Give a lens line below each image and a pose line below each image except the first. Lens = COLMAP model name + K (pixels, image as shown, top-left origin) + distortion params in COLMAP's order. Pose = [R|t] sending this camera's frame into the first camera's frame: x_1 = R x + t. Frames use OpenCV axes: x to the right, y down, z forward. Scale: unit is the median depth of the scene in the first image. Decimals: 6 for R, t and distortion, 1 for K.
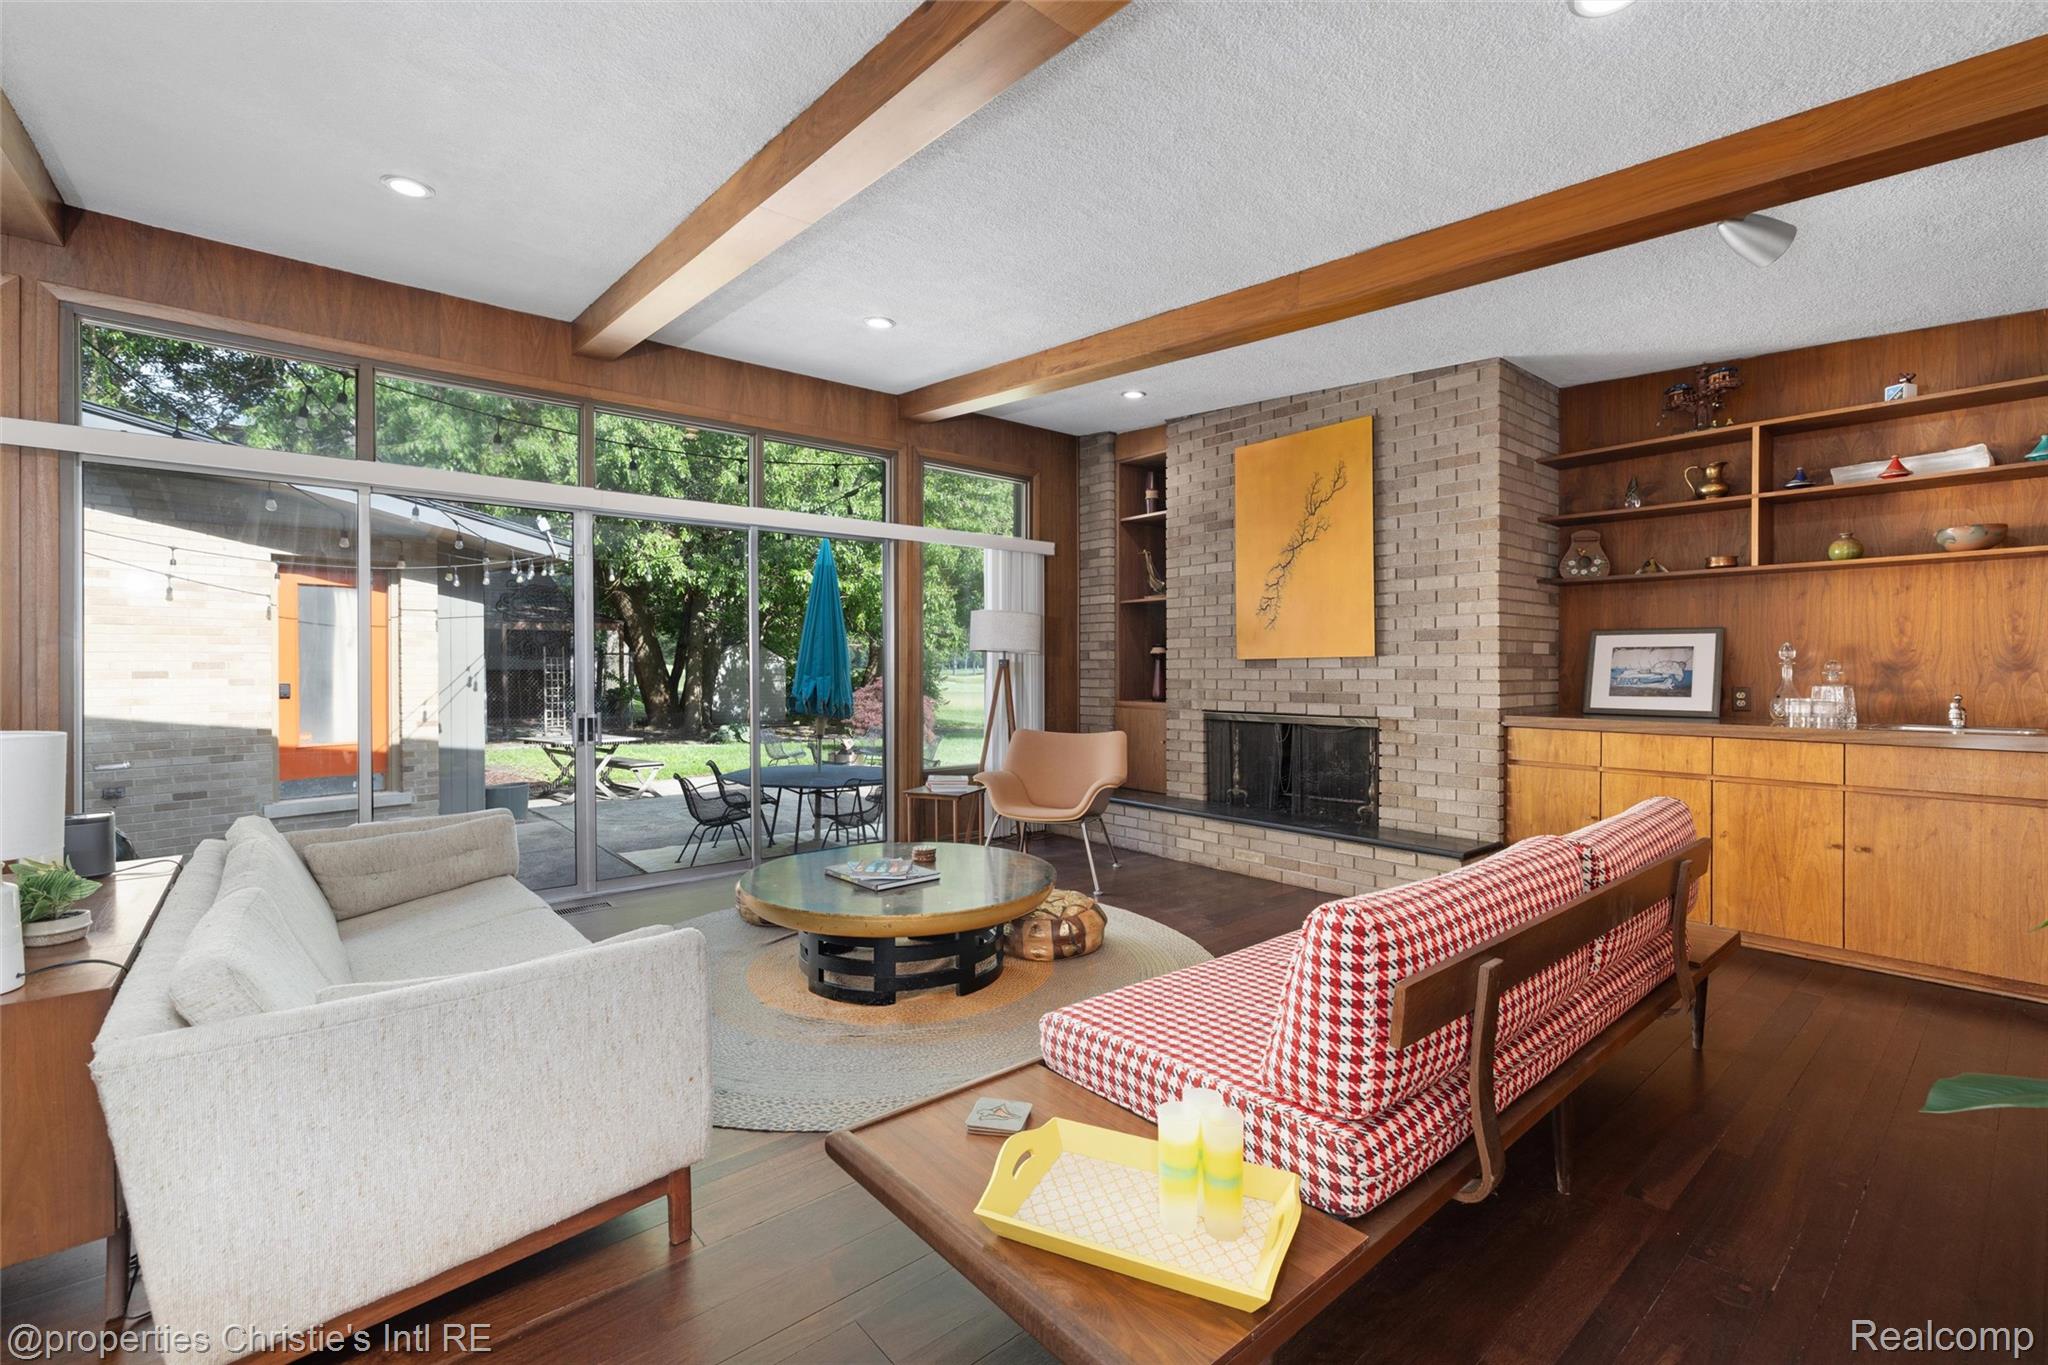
lens RADIAL K [[894.6, 0, 1023.5], [0, 894.6, 665.8], [0, 0, 1]] dist [0.001025, 0.000069]
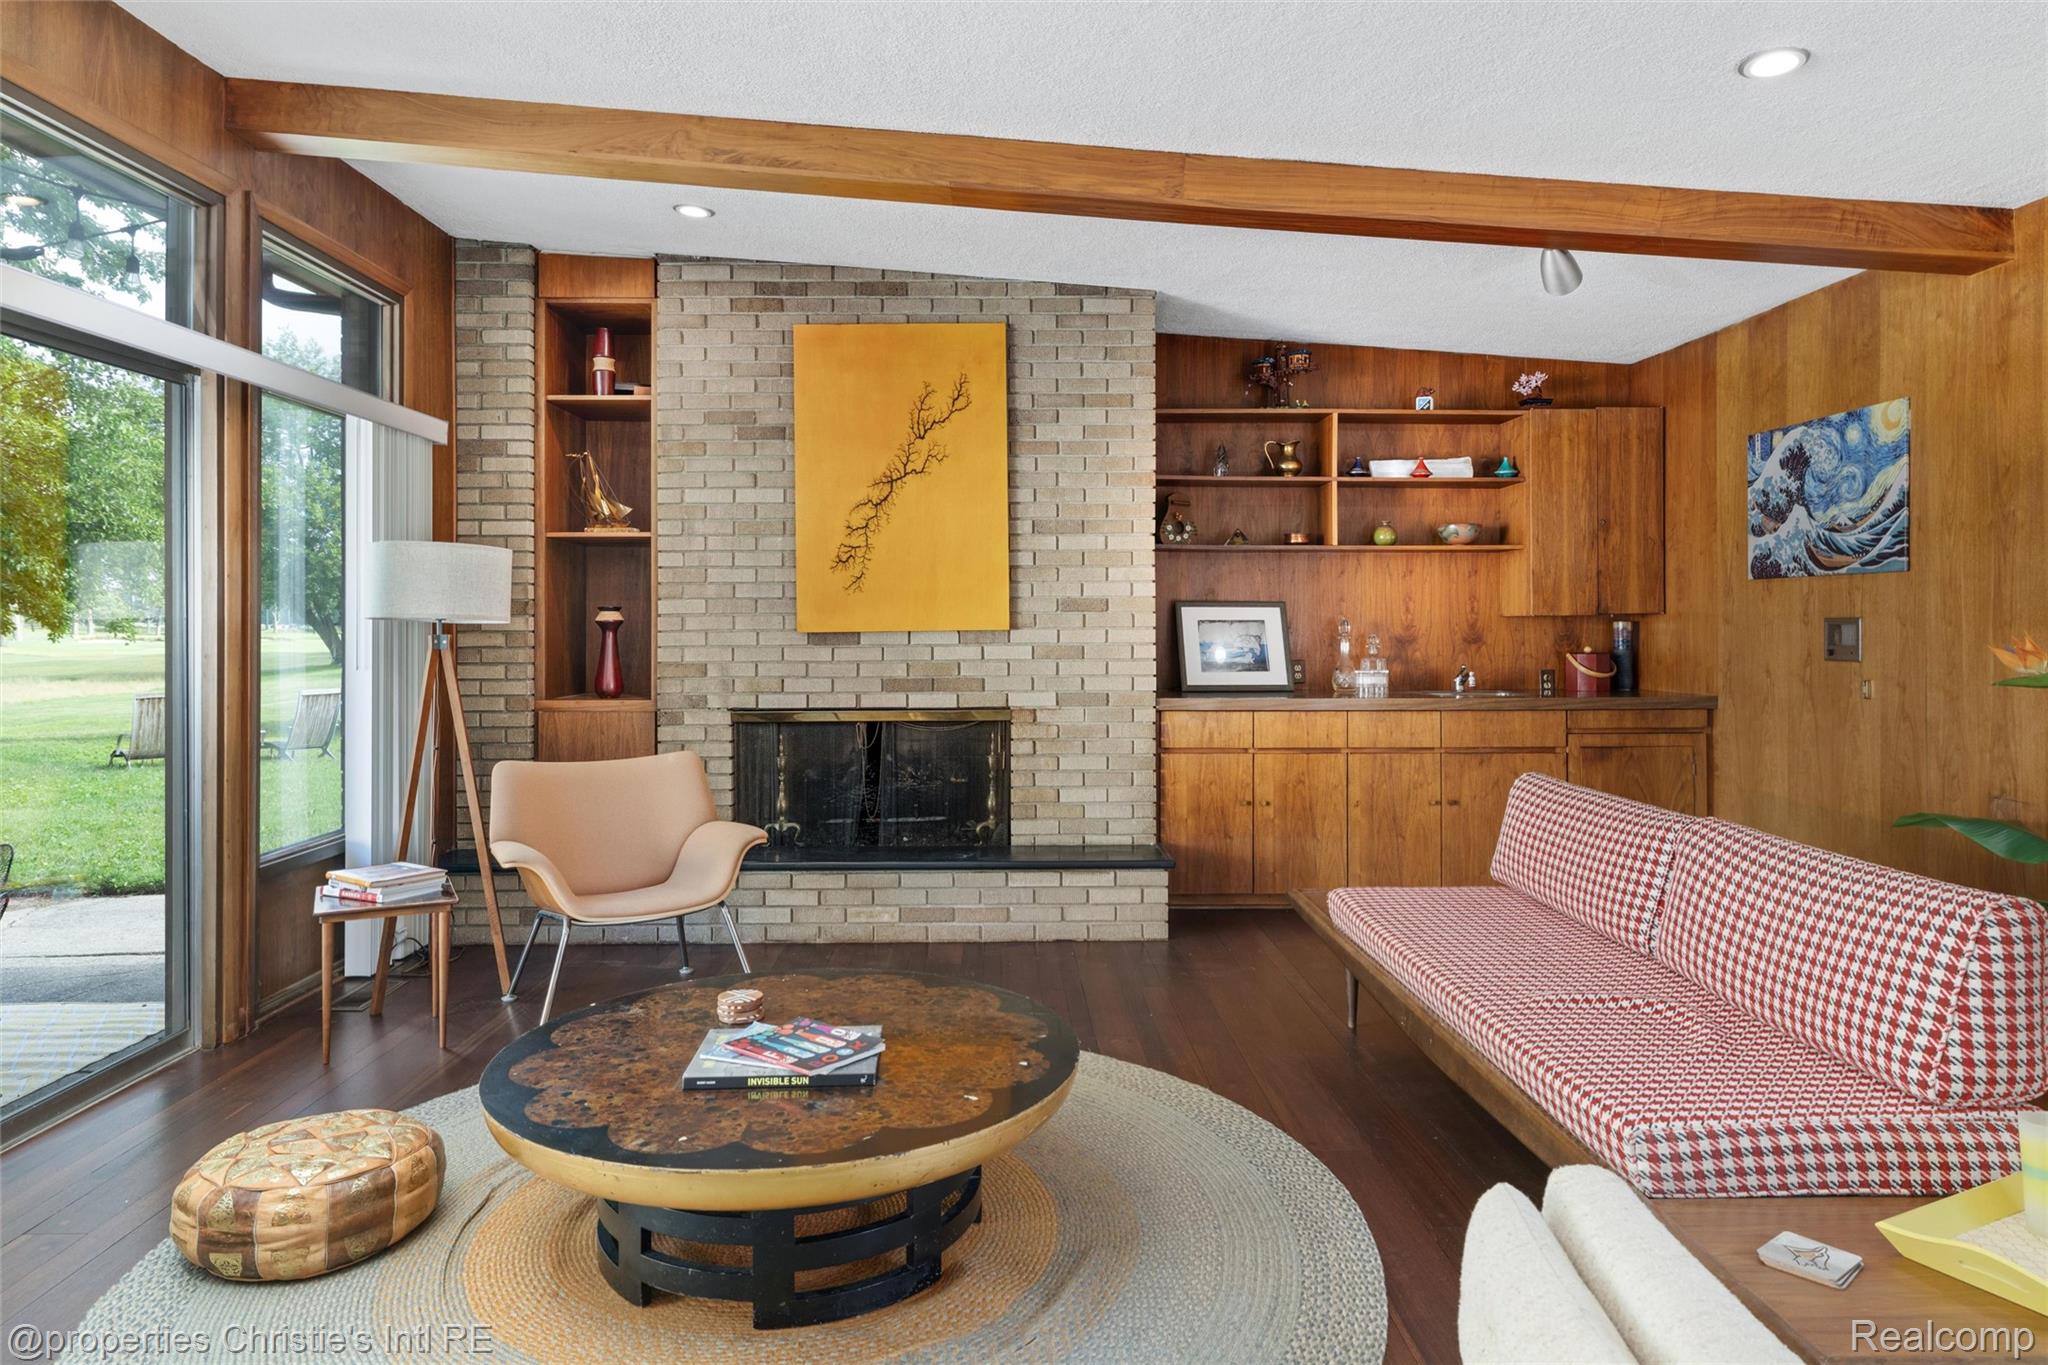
lens RADIAL K [[1262.5, 0, 1022.9], [0, 1262.5, 608.0], [0, 0, 1]] dist [0.006446, -0.000074]
pose [[0.621494, 0.008632, 0.783371, -0.474745], [-0.000948, 0.999947, -0.010266, -0.018639], [-0.783418, 0.005638, 0.621469, 0.303920]]
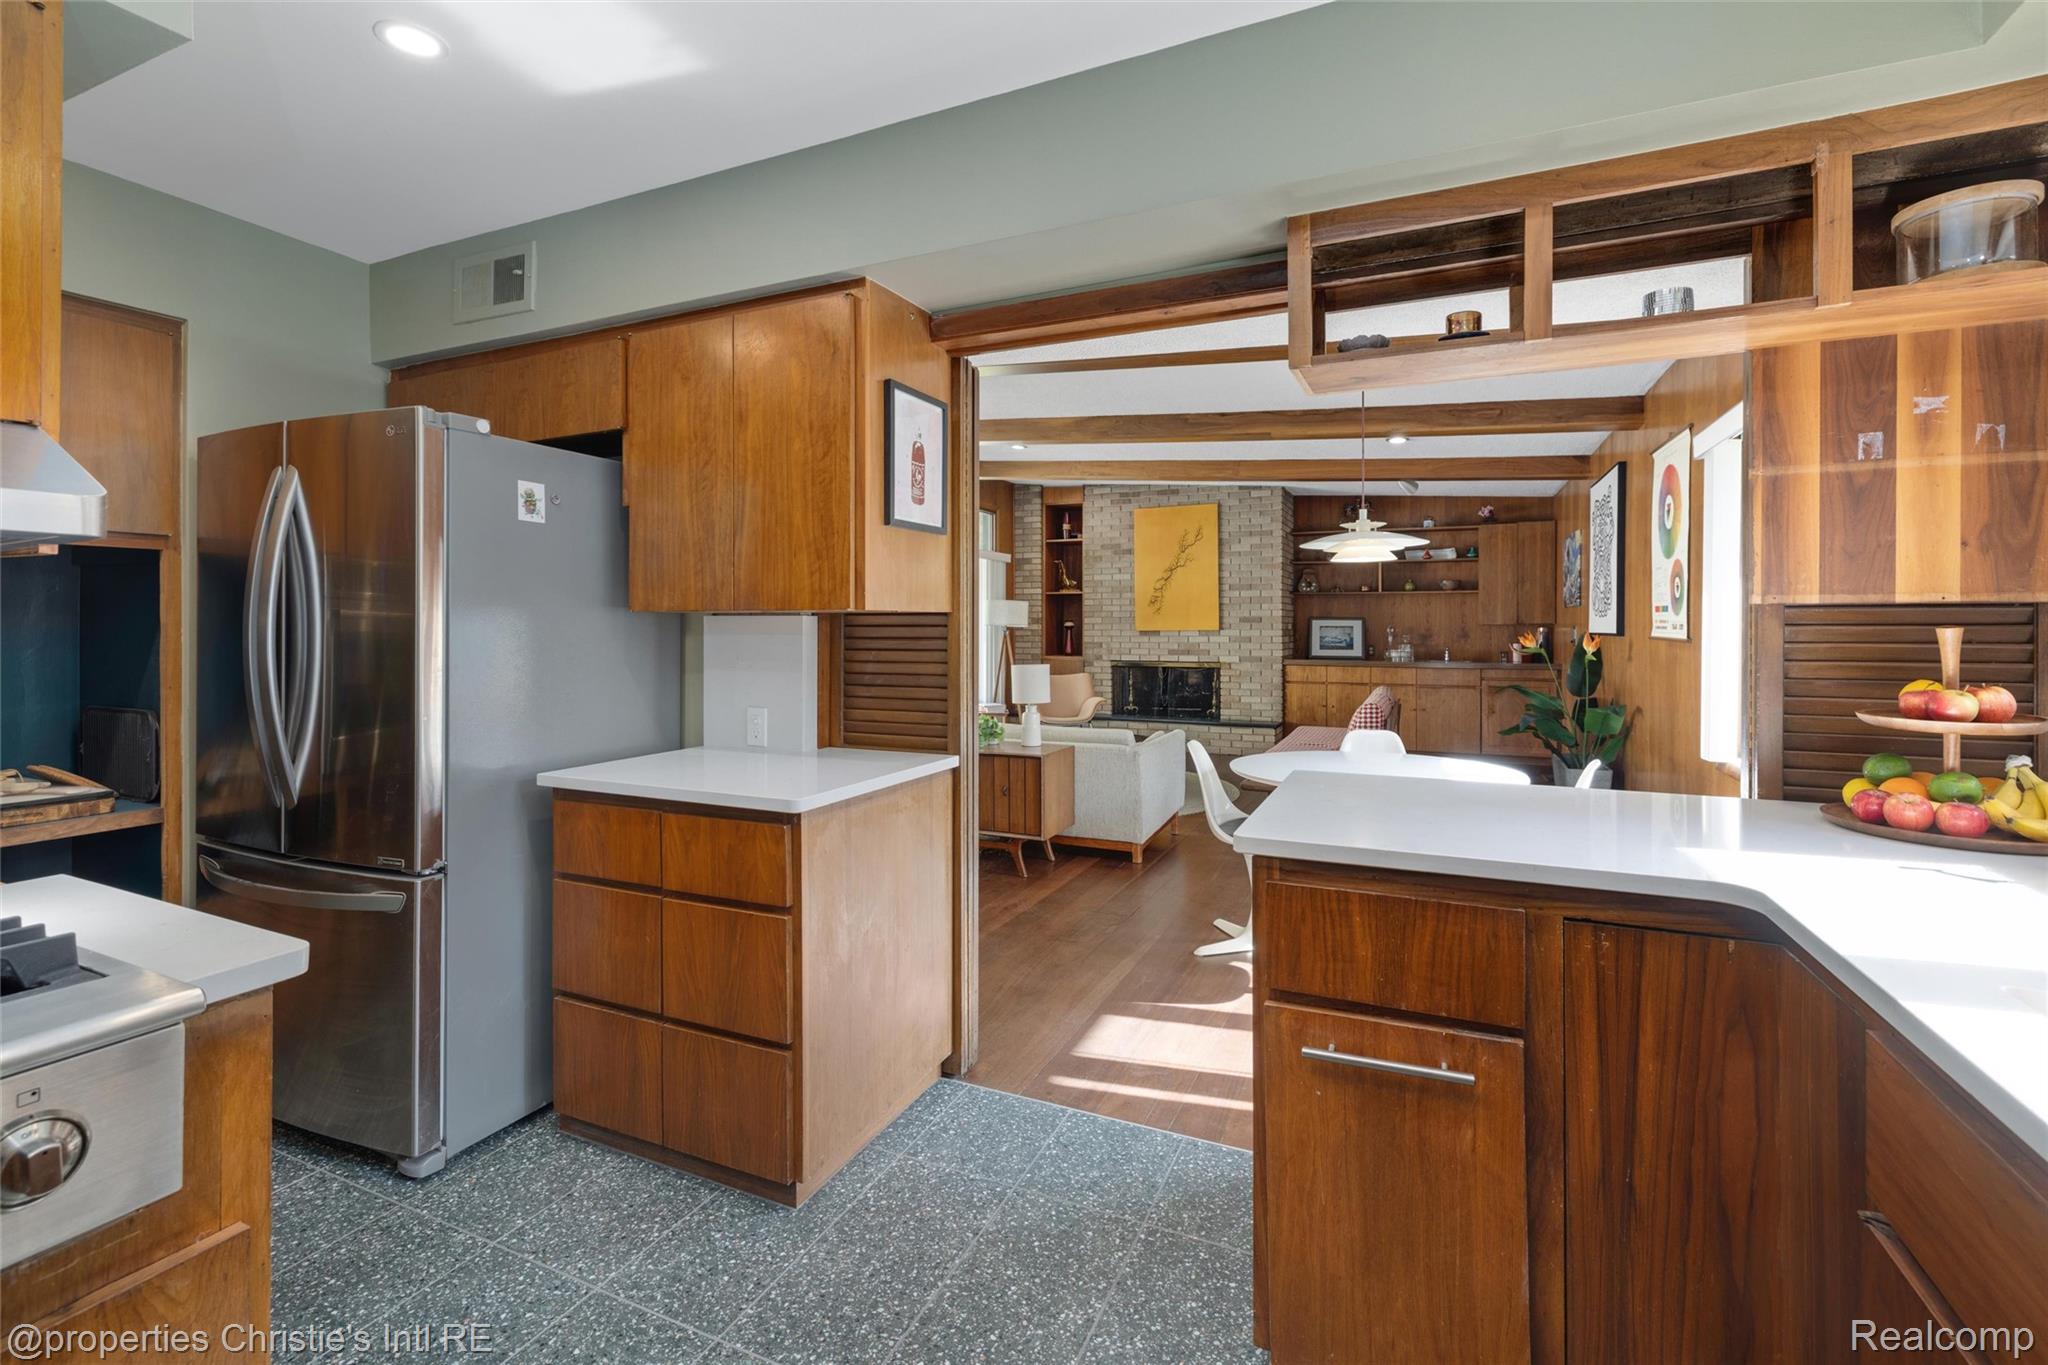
lens RADIAL K [[937.0, 0, 1023.5], [0, 937.0, 618.1], [0, 0, 1]] dist [0.001481, 0.000336]
pose [[0.902804, 0.005054, 0.430022, -0.851670], [-0.002752, 0.999978, -0.005974, -0.023364], [-0.430043, 0.004210, 0.902799, -0.630977]]
